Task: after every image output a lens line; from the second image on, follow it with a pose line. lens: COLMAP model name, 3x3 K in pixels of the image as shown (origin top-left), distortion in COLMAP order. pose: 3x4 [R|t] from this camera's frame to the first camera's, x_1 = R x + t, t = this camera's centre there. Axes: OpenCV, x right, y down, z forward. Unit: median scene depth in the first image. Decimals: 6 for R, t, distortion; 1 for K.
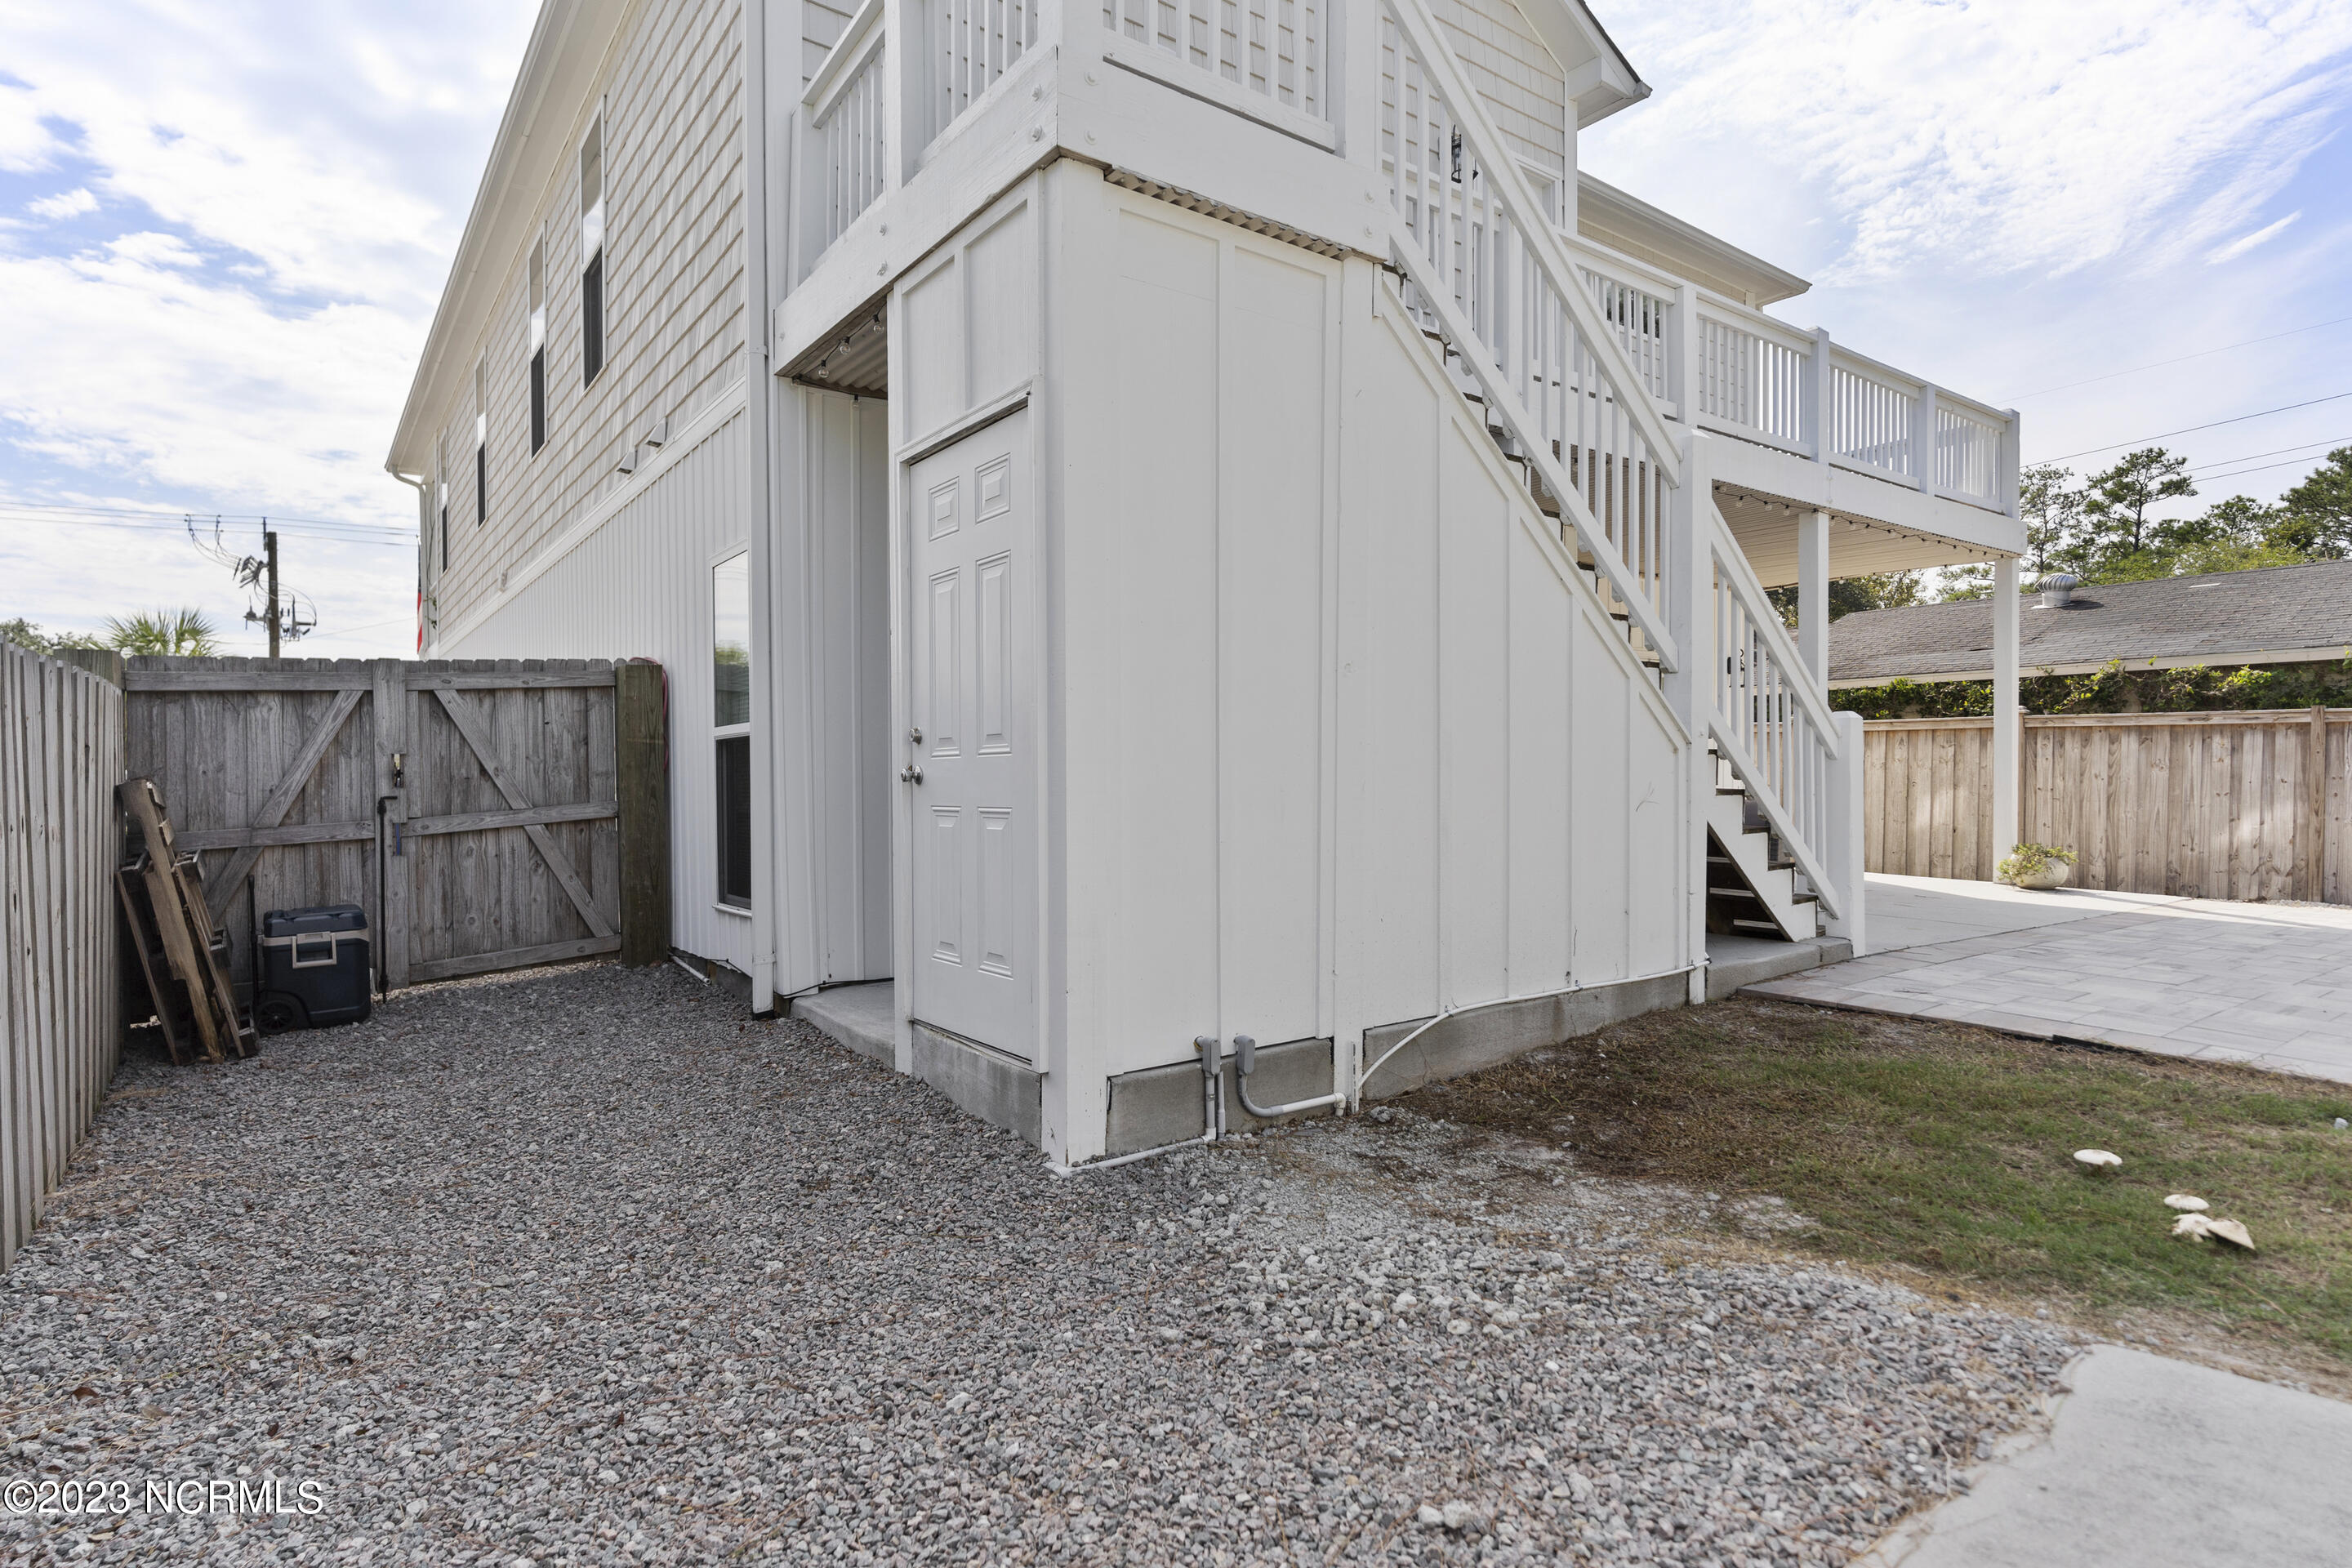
lens RADIAL K [[1237.9, 0, 1169.9], [0, 1237.9, 762.4], [0, 0, 1]] dist [-0.004113, 0.000943]
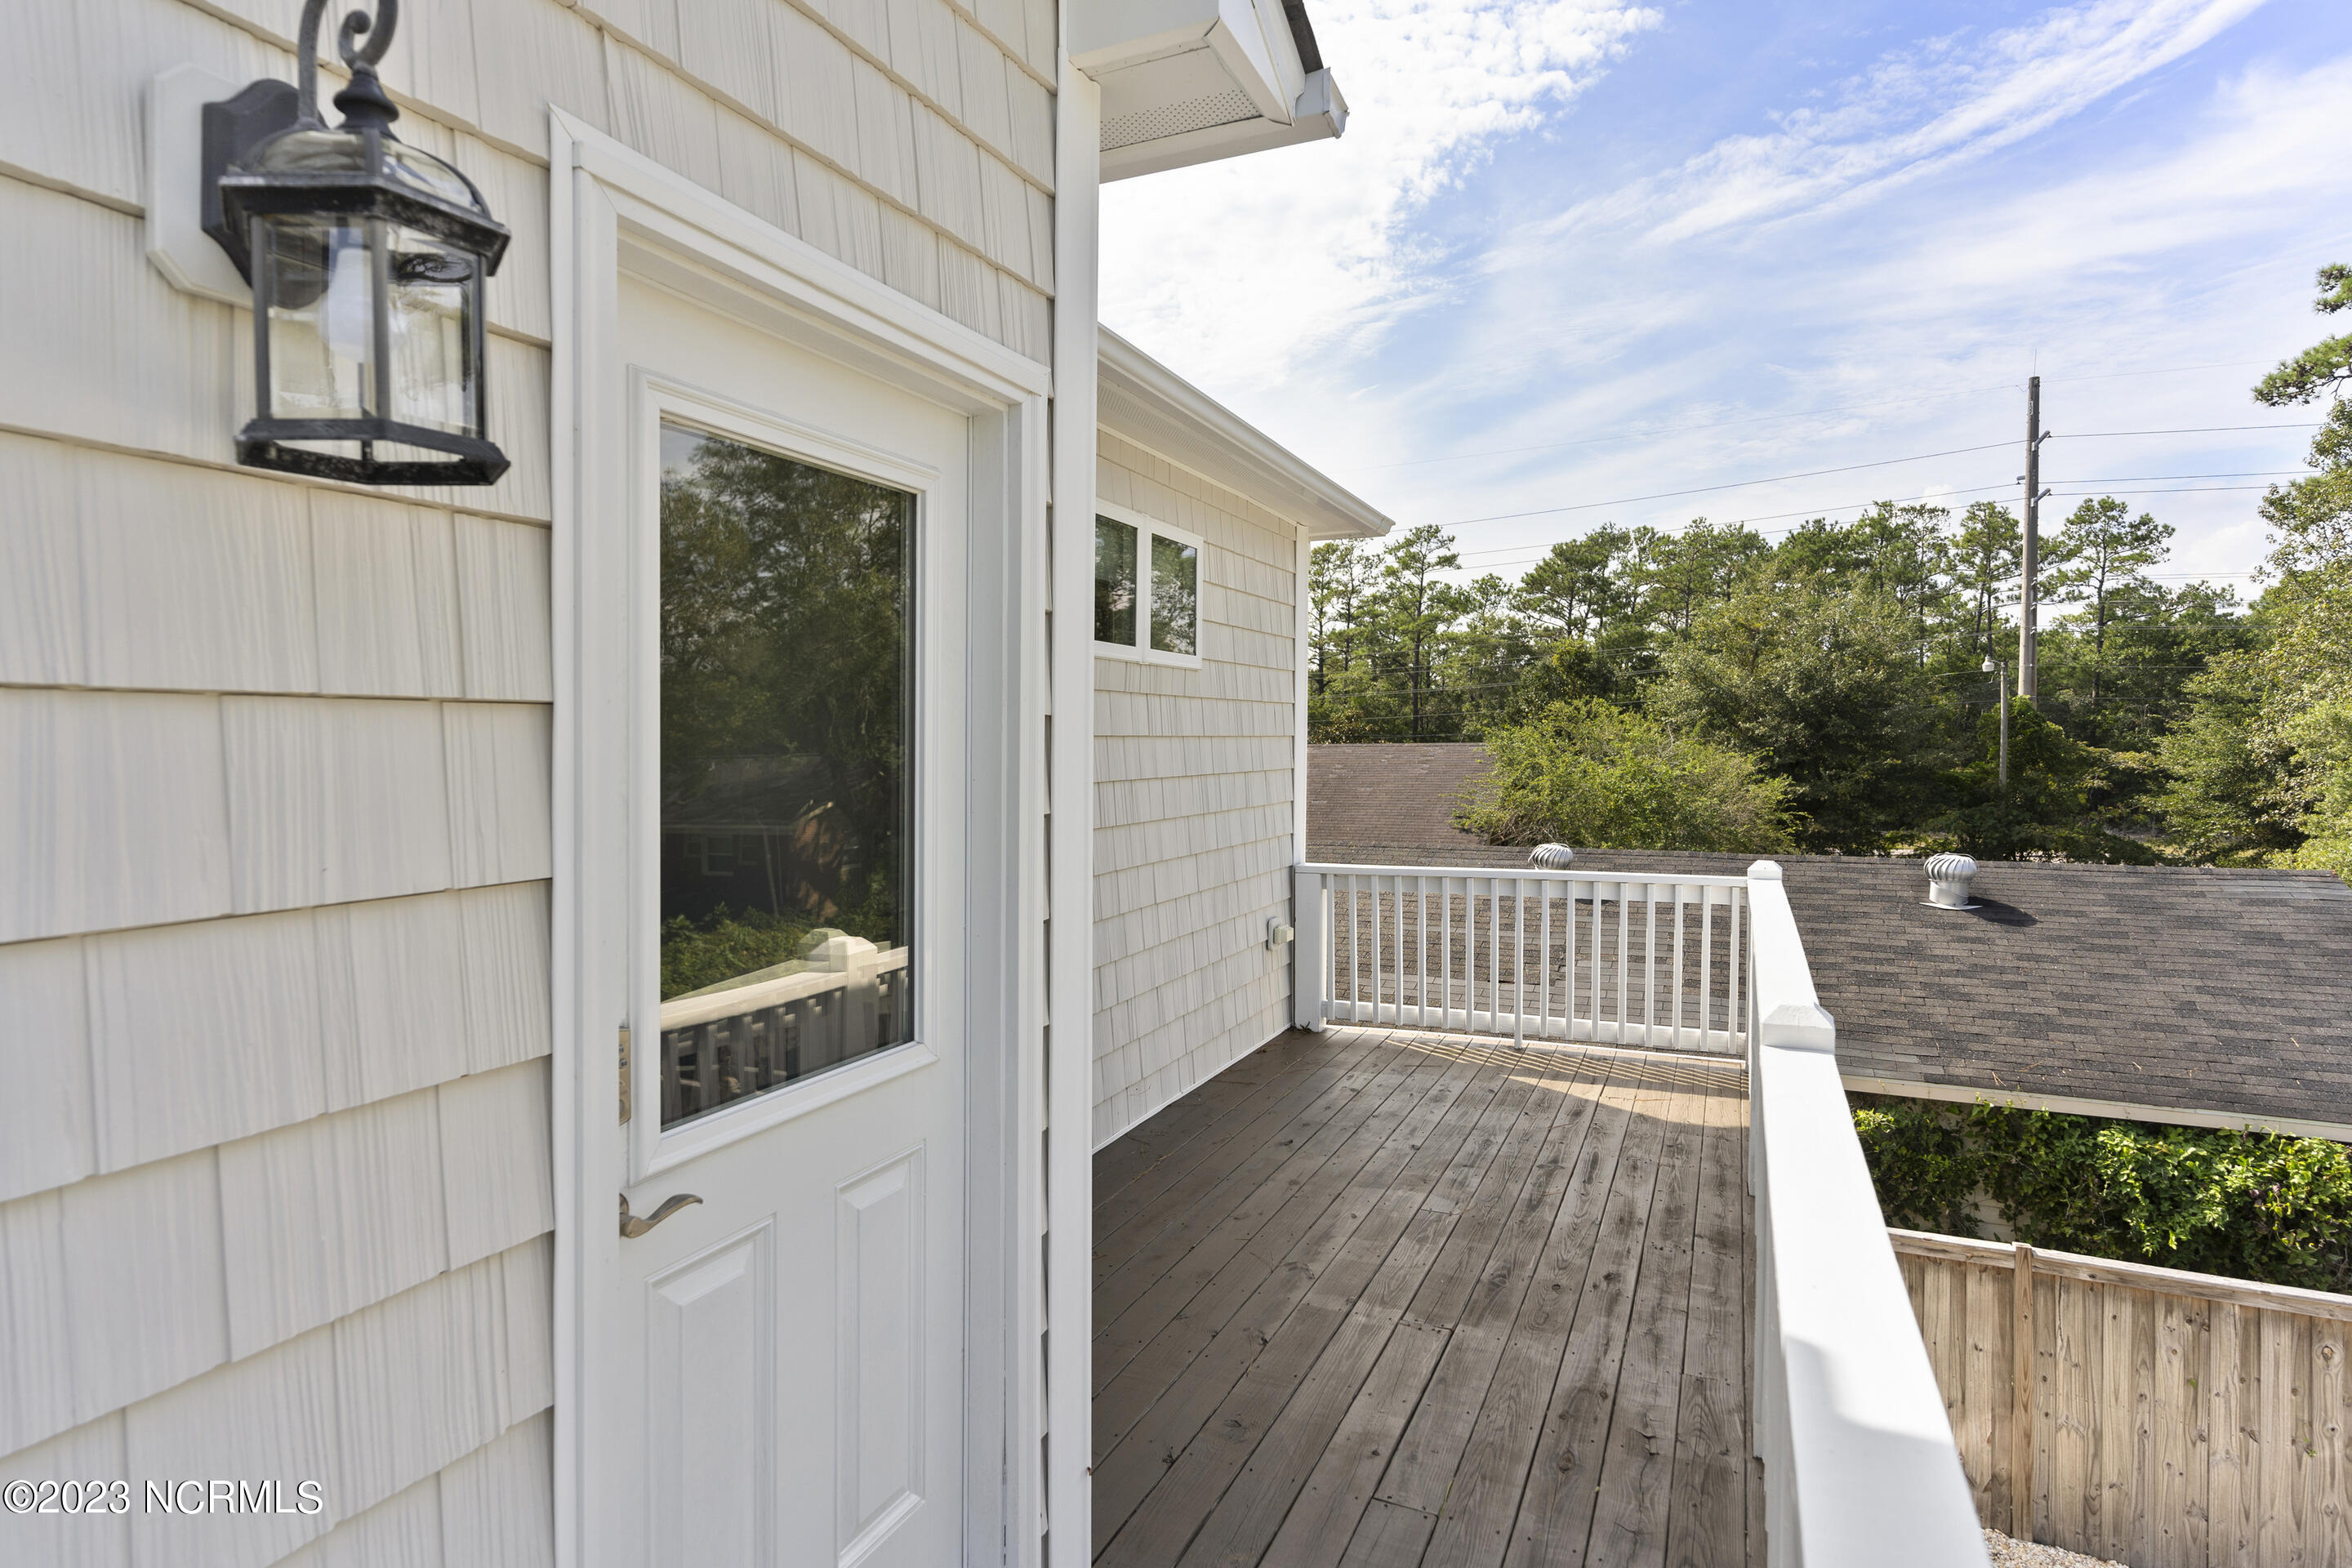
lens RADIAL K [[1237.9, 0, 1163.7], [0, 1237.9, 778.4], [0, 0, 1]] dist [-0.004113, 0.000943]
pose [[0.881356, -0.008201, 0.472381, 0.026882], [-0.005661, 0.999594, 0.027917, -0.048800], [-0.472419, -0.027279, 0.880952, 0.093667]]
